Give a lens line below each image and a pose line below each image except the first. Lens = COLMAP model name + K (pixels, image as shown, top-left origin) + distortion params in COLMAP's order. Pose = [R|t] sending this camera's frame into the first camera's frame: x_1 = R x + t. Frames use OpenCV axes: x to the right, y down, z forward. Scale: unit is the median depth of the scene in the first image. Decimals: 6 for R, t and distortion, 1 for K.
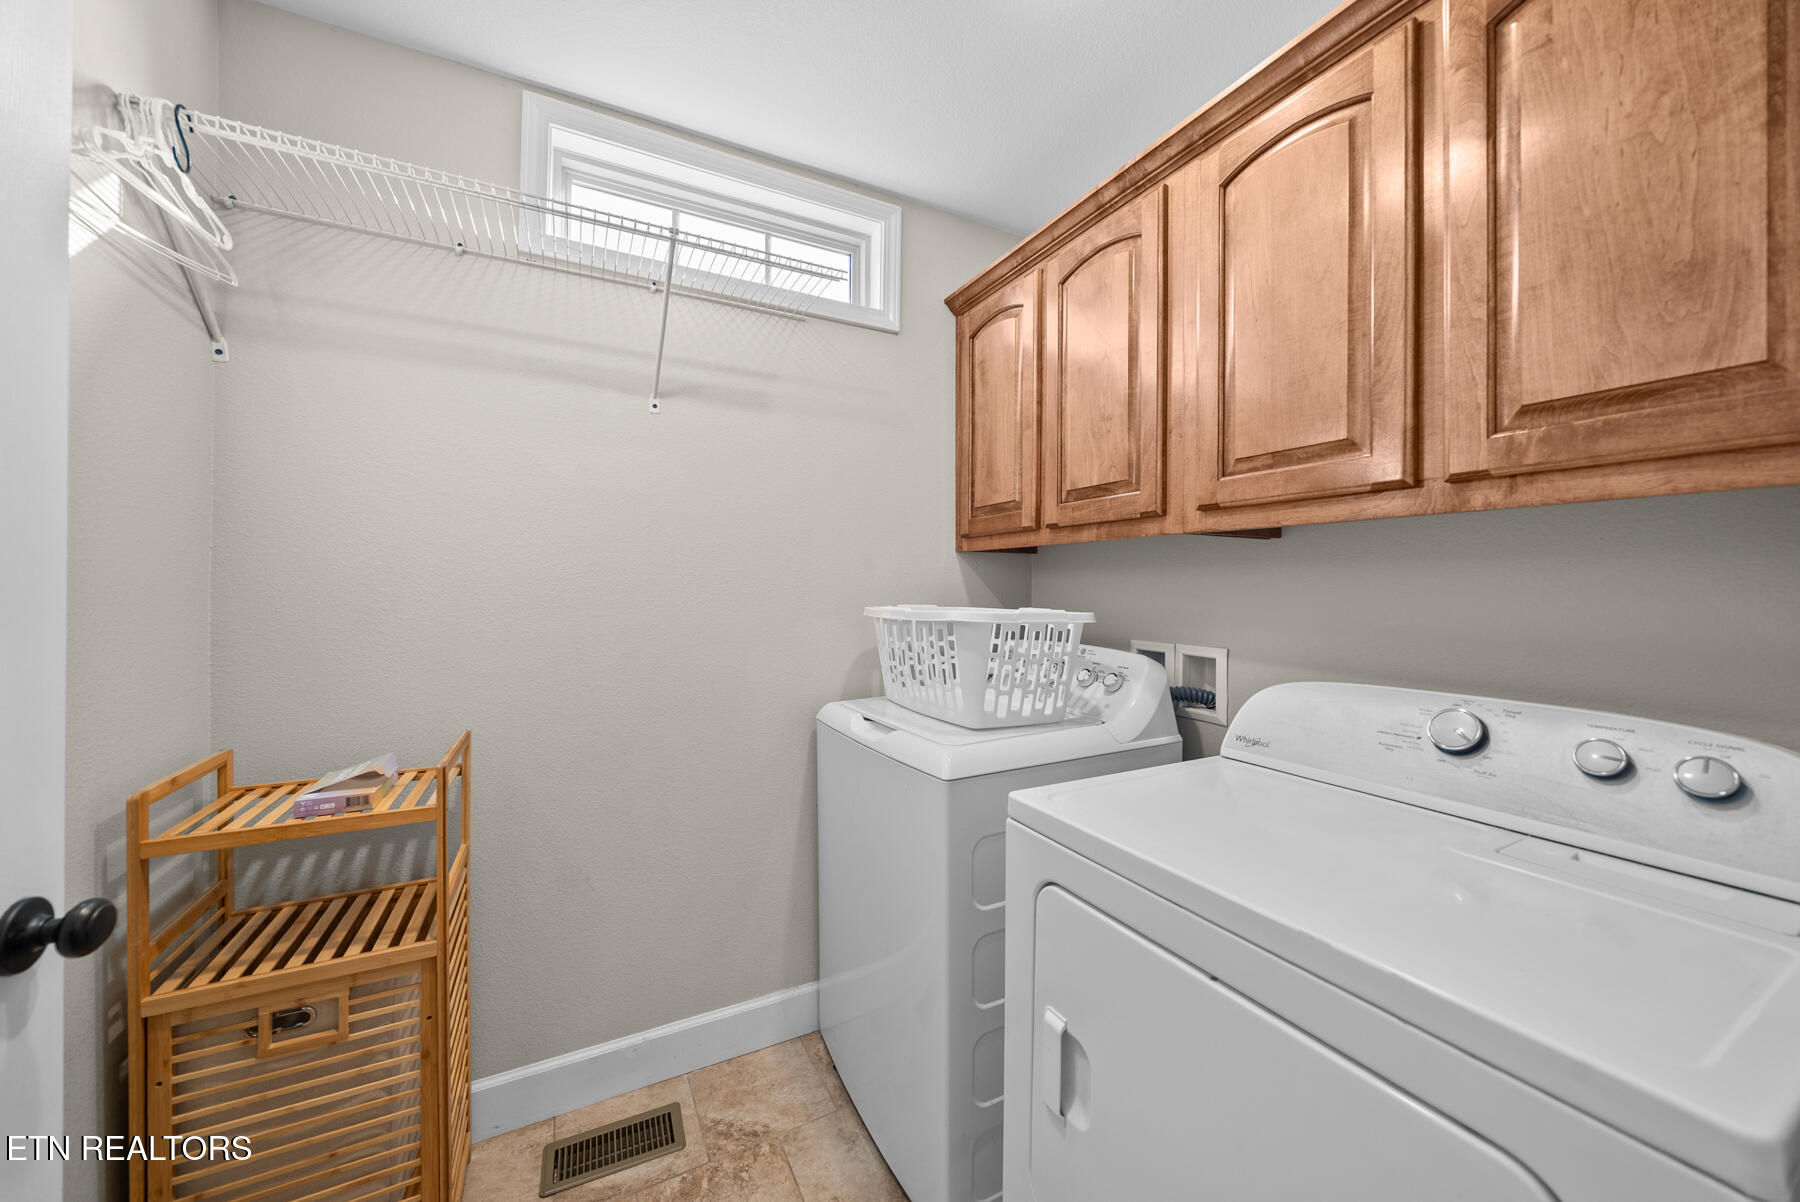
lens RADIAL K [[628.1, 0, 896.3], [0, 628.1, 592.9], [0, 0, 1]] dist [-0.001256, 0.000117]
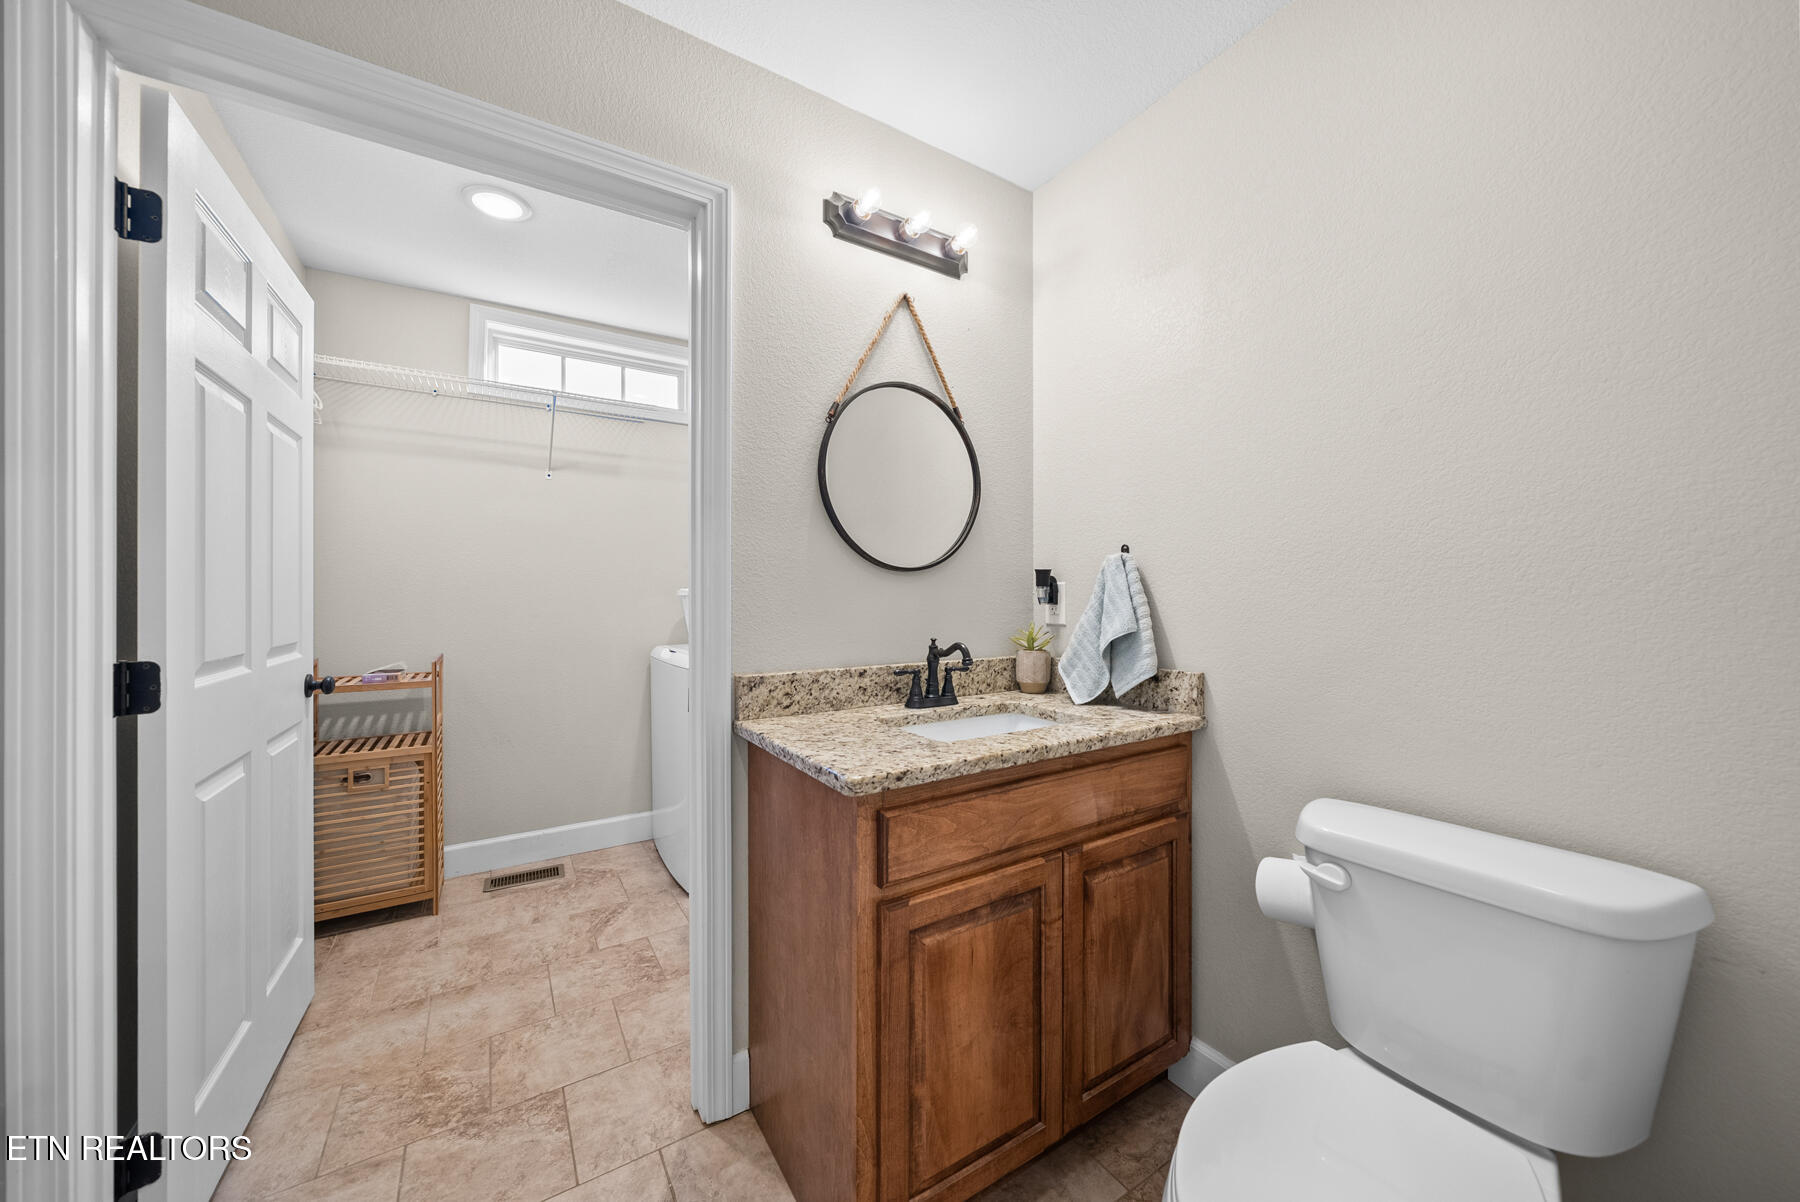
lens RADIAL K [[628.1, 0, 899.9], [0, 628.1, 598.9], [0, 0, 1]] dist [-0.001256, 0.000117]
pose [[0.996078, 0.001278, 0.088475, 0.485553], [-0.002155, 0.999950, 0.009809, 0.033318], [-0.088458, -0.009961, 0.996030, -0.929609]]
